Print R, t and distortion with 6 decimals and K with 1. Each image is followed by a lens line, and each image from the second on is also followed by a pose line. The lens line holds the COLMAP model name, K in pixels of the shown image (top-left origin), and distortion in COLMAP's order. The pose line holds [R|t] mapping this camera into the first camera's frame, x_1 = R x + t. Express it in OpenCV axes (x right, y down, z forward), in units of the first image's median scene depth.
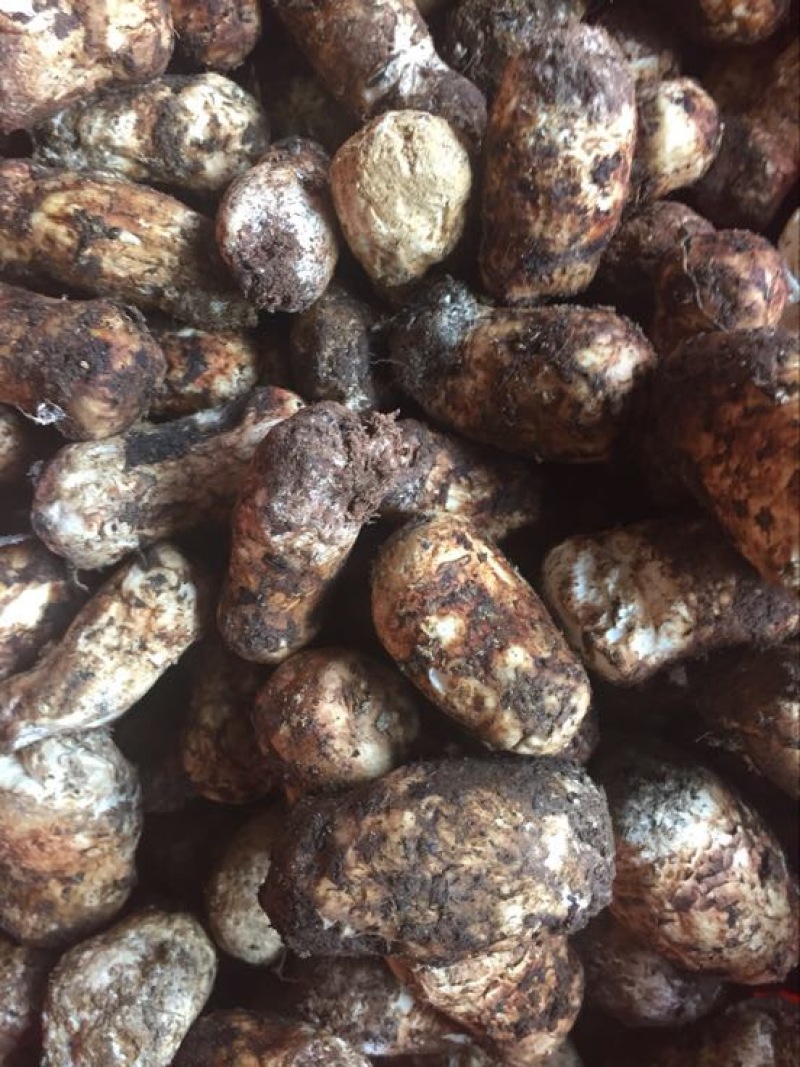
lens RADIAL K [[926.2, 0, 400.0], [0, 926.2, 533.5], [0, 0, 1]] dist [0.069537, -0.154754]
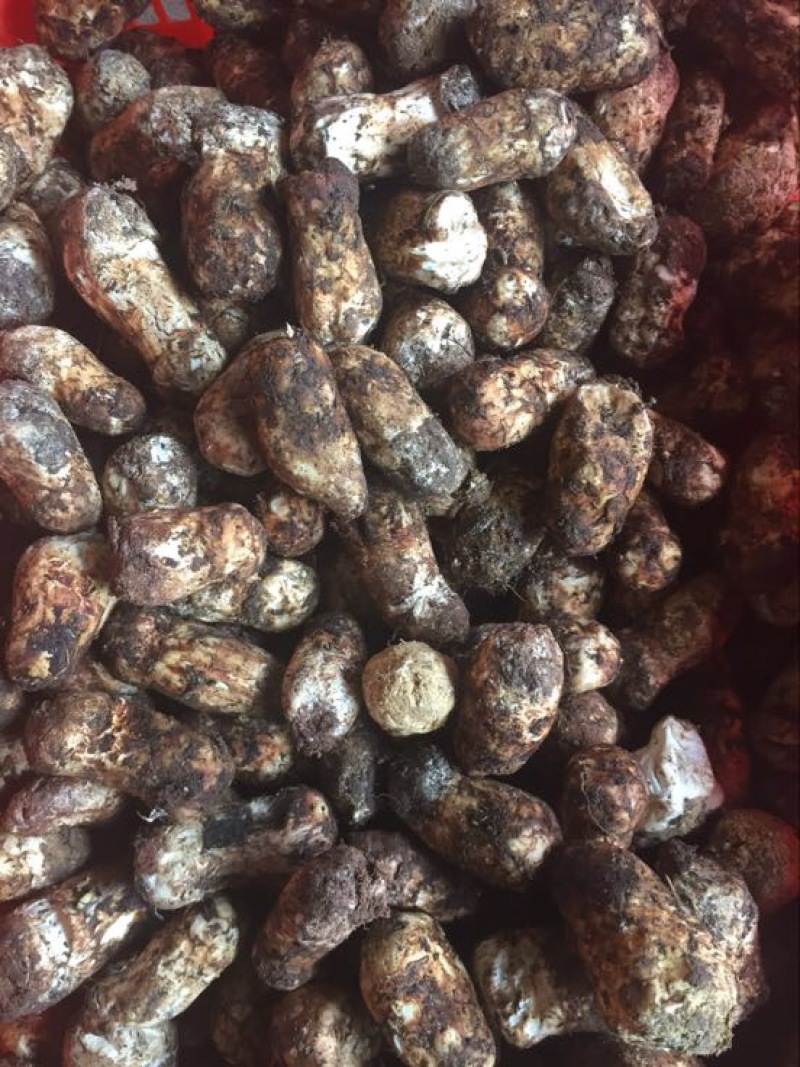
lens RADIAL K [[905.4, 0, 400.0], [0, 905.4, 533.5], [0, 0, 1]] dist [0.070814, -0.139921]
pose [[0.992991, 0.107508, 0.049098, -0.111315], [-0.106812, 0.994141, -0.016587, -0.593259], [-0.050594, 0.011226, 0.998656, -0.477165]]
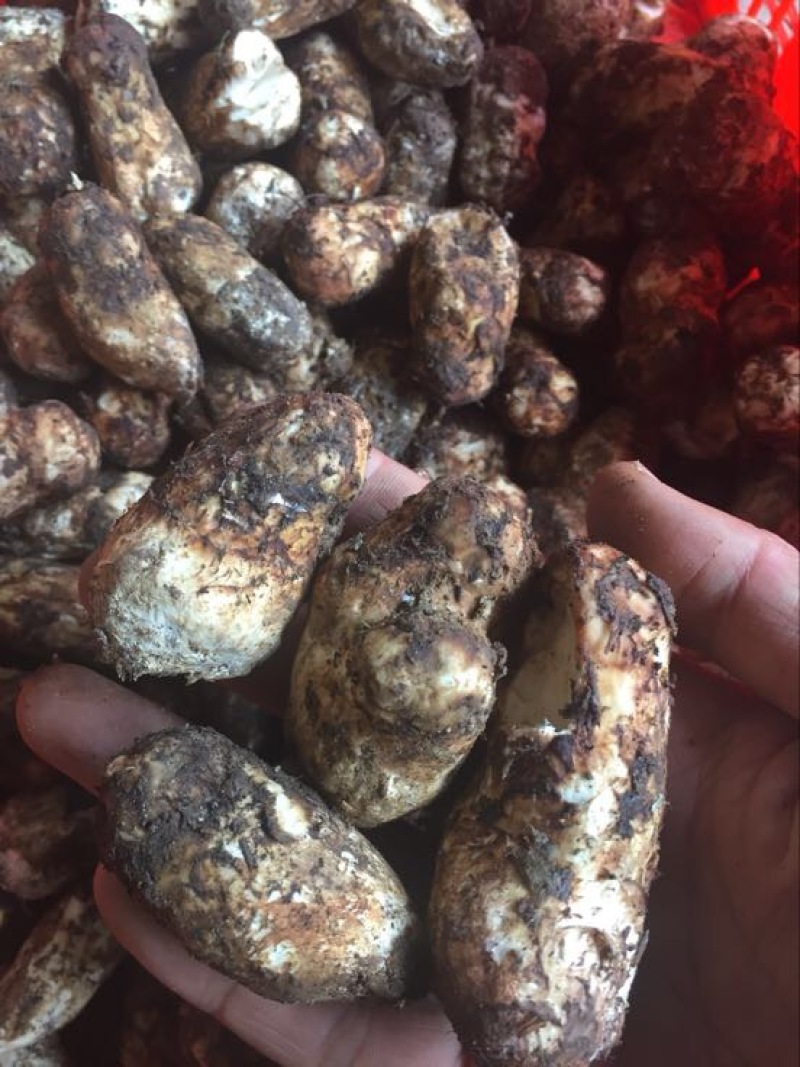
lens RADIAL K [[926.2, 0, 400.0], [0, 926.2, 533.5], [0, 0, 1]] dist [0.069537, -0.154754]
pose [[0.996683, -0.053782, 0.061085, 0.085504], [0.061843, 0.988385, -0.138821, -0.241427], [-0.052910, 0.142138, 0.988432, -0.276561]]
